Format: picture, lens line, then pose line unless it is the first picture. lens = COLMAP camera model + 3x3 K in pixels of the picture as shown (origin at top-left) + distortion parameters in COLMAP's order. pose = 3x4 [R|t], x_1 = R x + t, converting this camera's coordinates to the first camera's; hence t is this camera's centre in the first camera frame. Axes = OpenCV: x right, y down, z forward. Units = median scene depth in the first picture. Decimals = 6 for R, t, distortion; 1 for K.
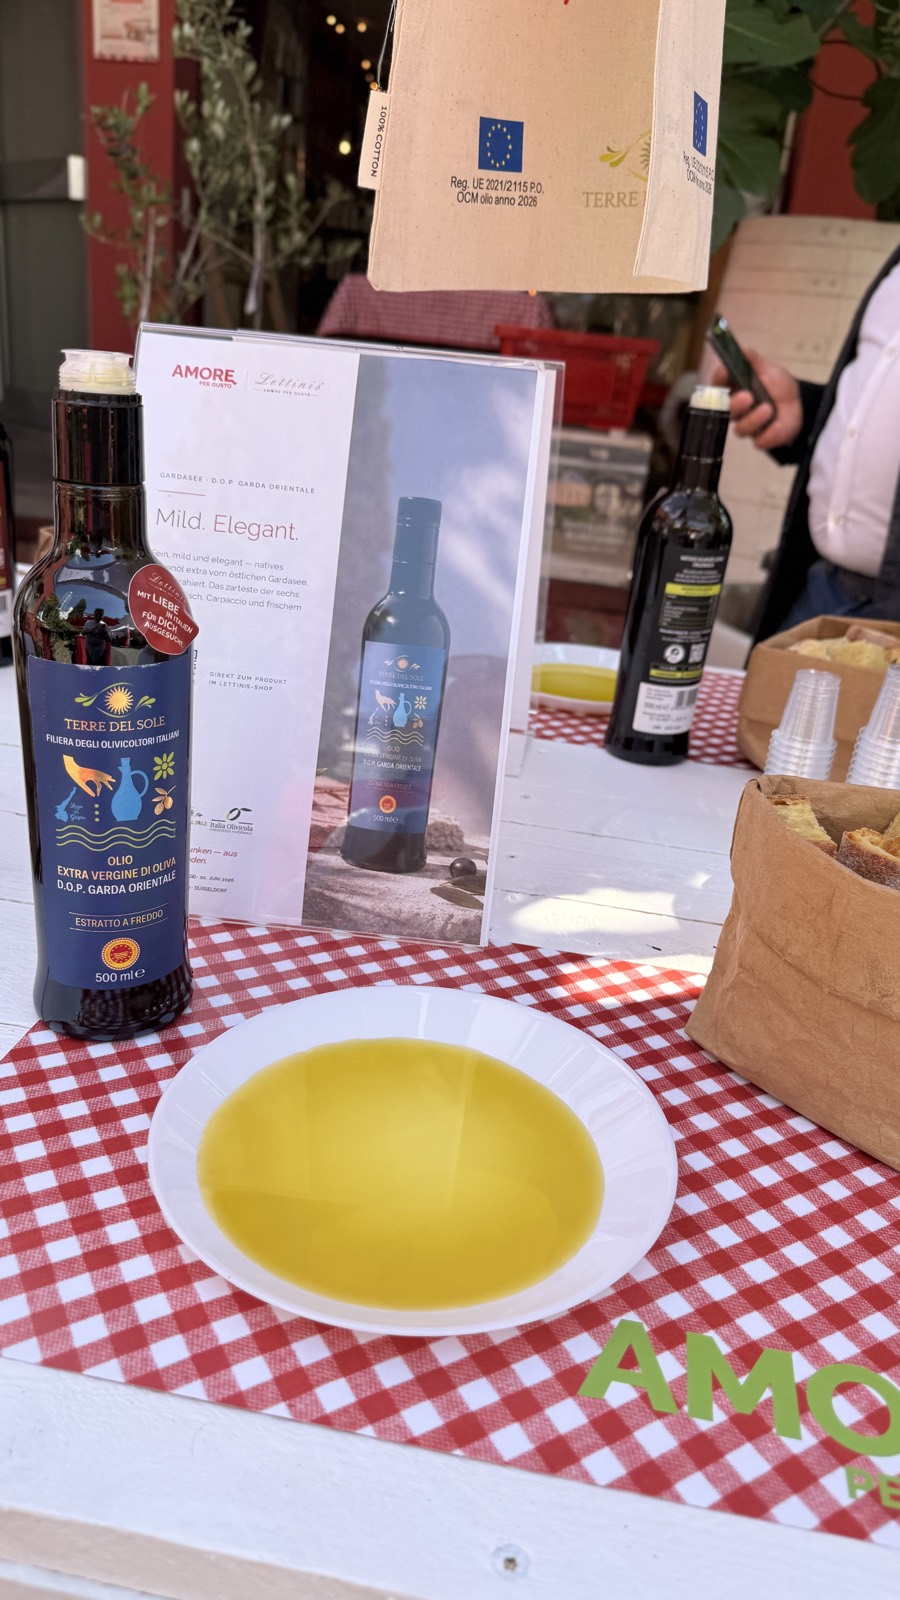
lens RADIAL K [[1126.6, 0, 447.8], [0, 1126.6, 779.3], [0, 0, 1]] dist [0.088340, -0.105390]
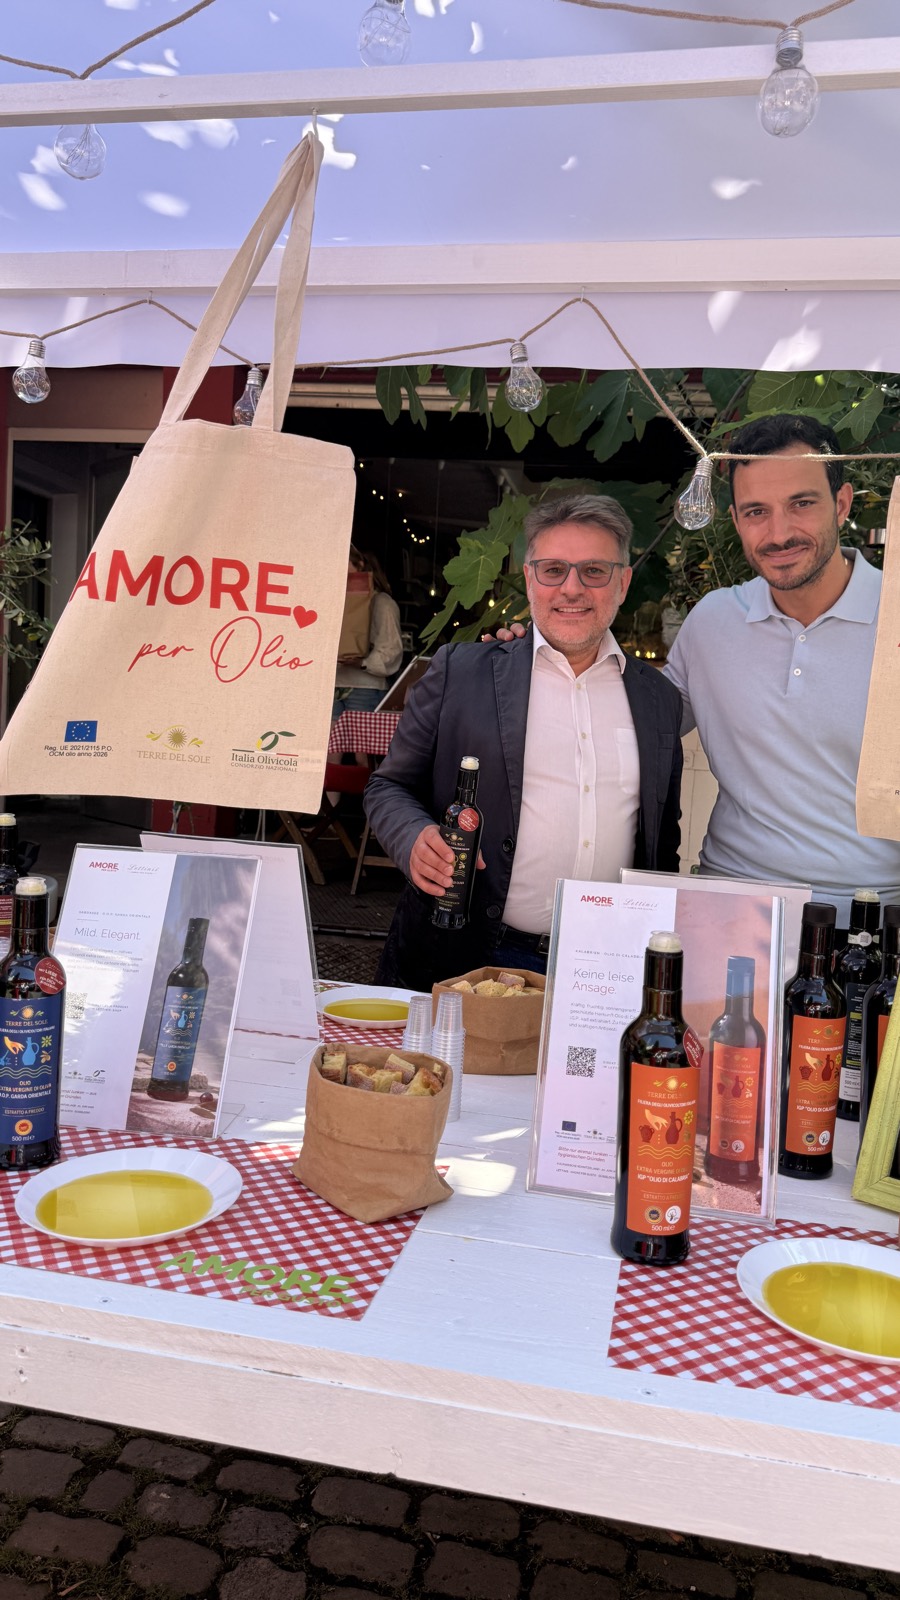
lens RADIAL K [[1125.3, 0, 457.1], [0, 1125.3, 778.7], [0, 0, 1]] dist [0.150952, -0.229762]
pose [[0.998044, -0.034291, -0.052269, 0.804464], [0.016750, 0.952242, -0.304886, 0.225974], [0.060228, 0.303414, 0.950953, -1.507121]]
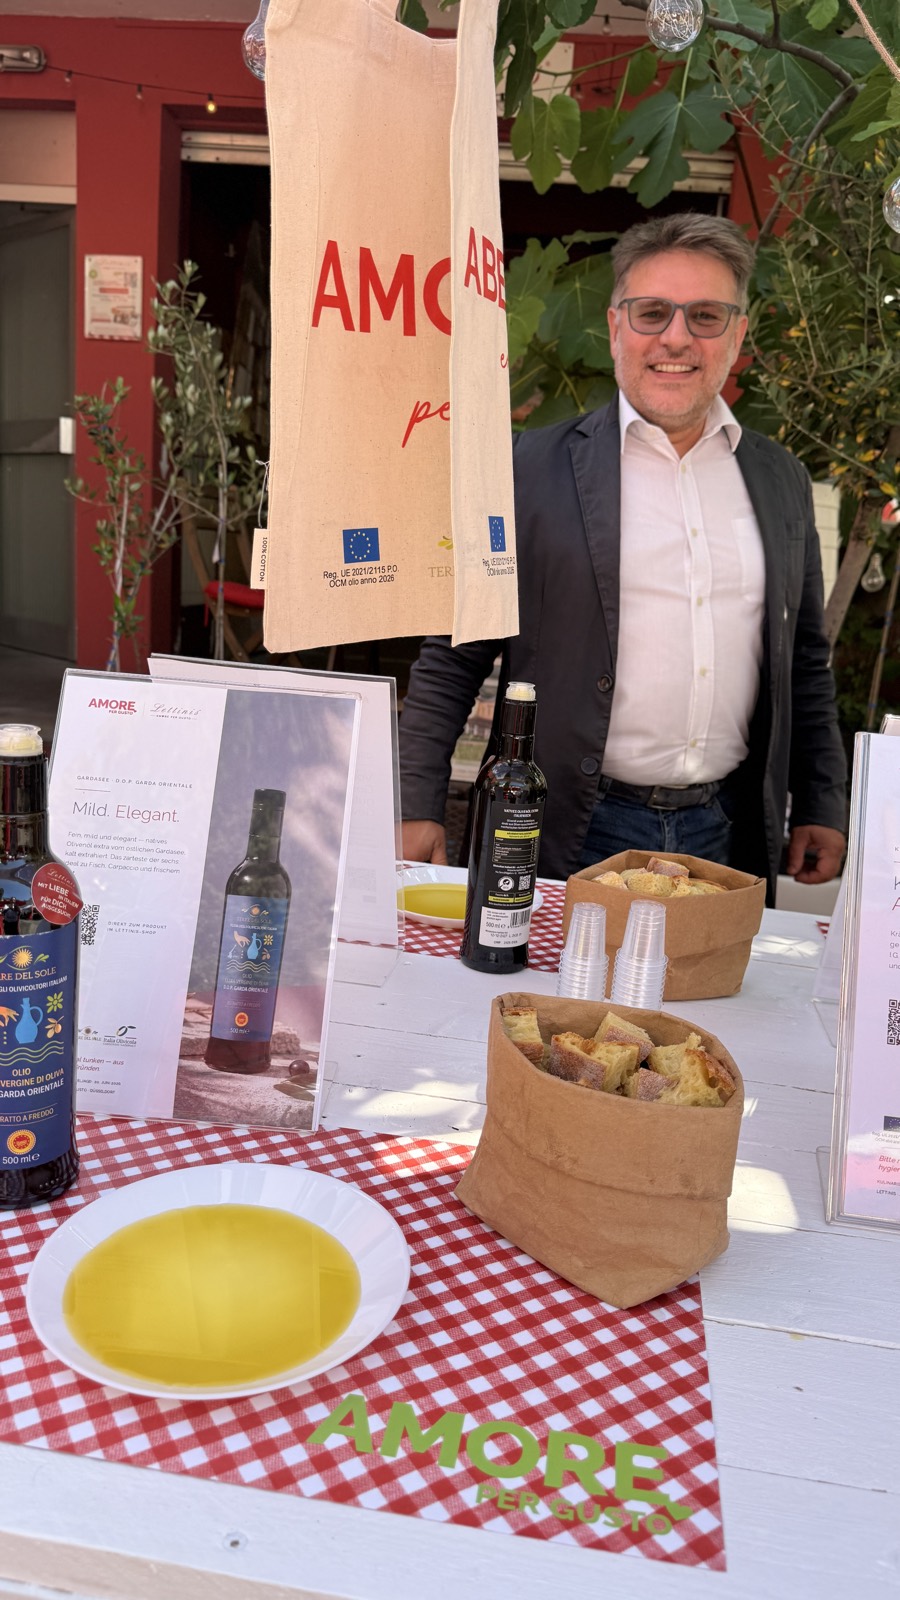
lens RADIAL K [[1126.6, 0, 447.8], [0, 1126.6, 779.3], [0, 0, 1]] dist [0.088340, -0.105390]
pose [[0.999689, -0.019395, 0.015692, 0.232554], [0.021687, 0.986493, -0.162359, -0.046762], [-0.012331, 0.162649, 0.986607, -0.474402]]
